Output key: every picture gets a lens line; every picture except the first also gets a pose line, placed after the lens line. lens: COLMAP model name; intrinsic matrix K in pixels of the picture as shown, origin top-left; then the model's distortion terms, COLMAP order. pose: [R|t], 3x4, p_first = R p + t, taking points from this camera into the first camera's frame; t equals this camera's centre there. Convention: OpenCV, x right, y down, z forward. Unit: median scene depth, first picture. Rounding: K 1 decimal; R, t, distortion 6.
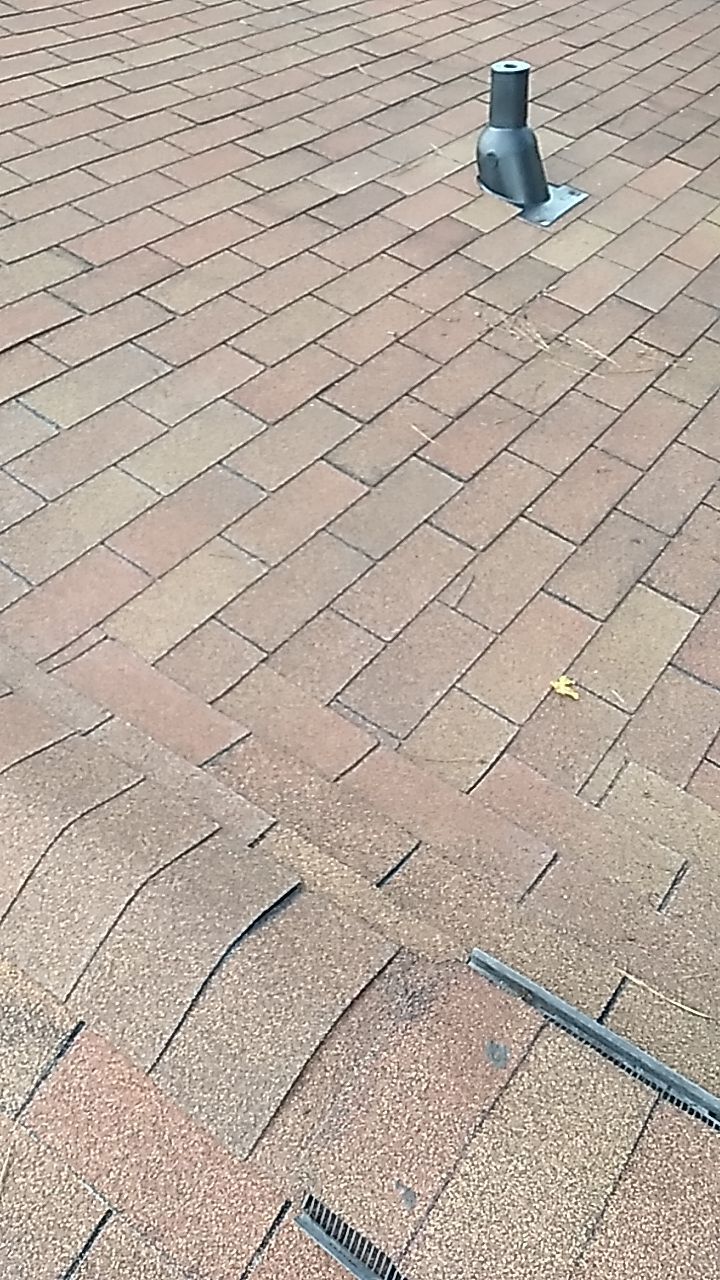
lens RADIAL K [[957.2, 0, 360.0], [0, 957.2, 640.0], [0, 0, 1]] dist [0.008776, -0.039697]
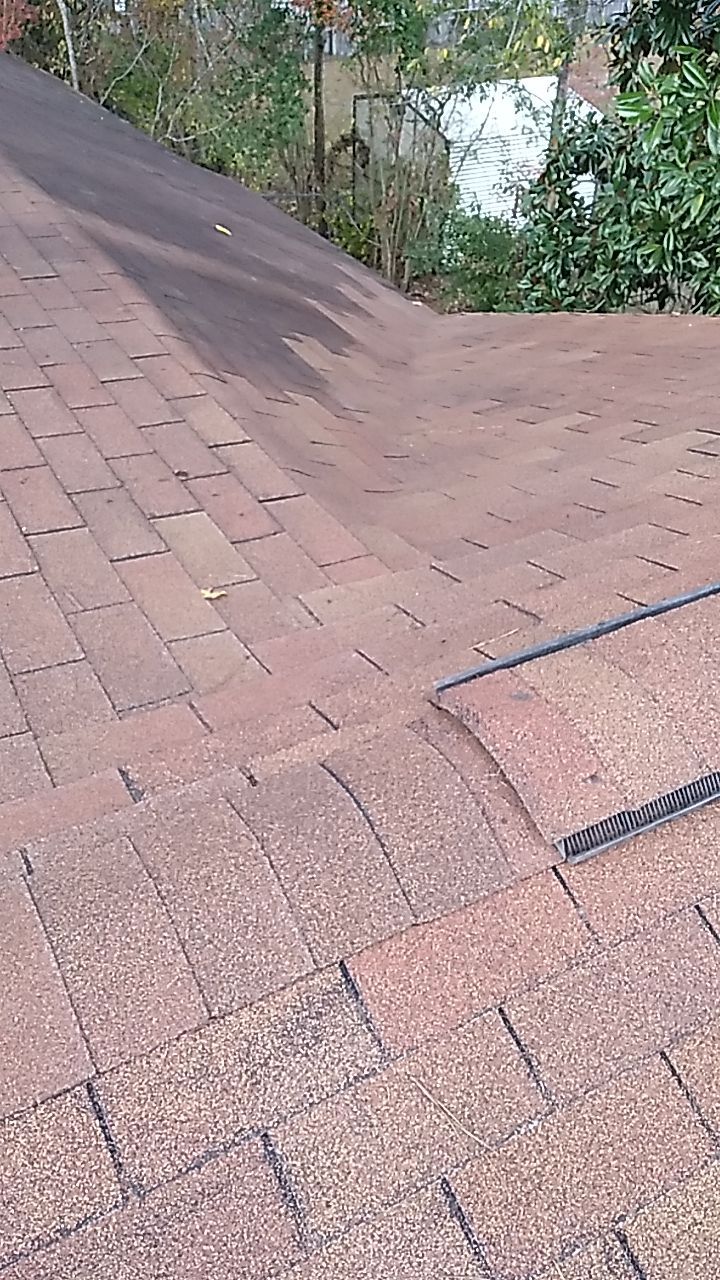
lens RADIAL K [[957.2, 0, 360.0], [0, 957.2, 640.0], [0, 0, 1]] dist [0.008776, -0.039697]
pose [[0.442849, -0.587326, 0.677446, -0.756340], [0.648824, 0.731398, 0.209963, -0.052259], [-0.618799, 0.346561, 0.704970, 0.146774]]
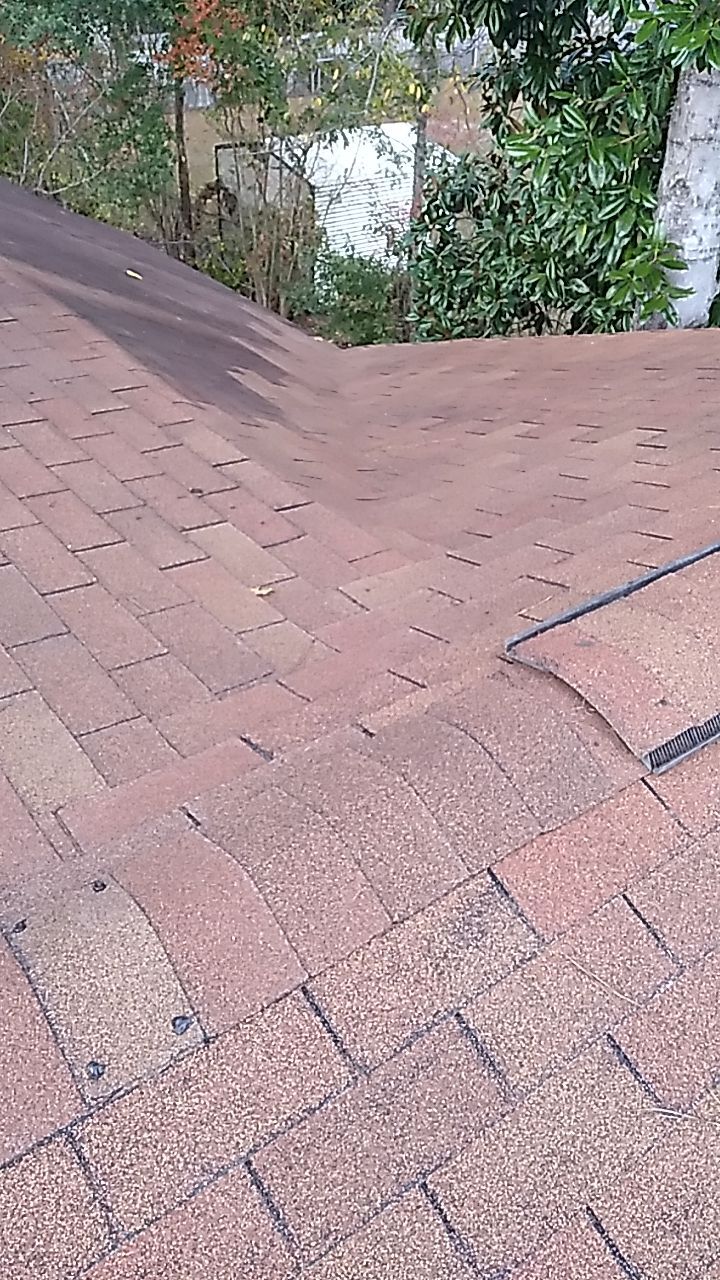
lens RADIAL K [[942.9, 0, 360.0], [0, 942.9, 640.0], [0, 0, 1]] dist [0.041197, -0.106183]
pose [[0.318420, -0.593914, 0.738834, -1.015557], [0.681366, 0.685265, 0.257200, -0.199150], [-0.659051, 0.421519, 0.622875, 0.254484]]
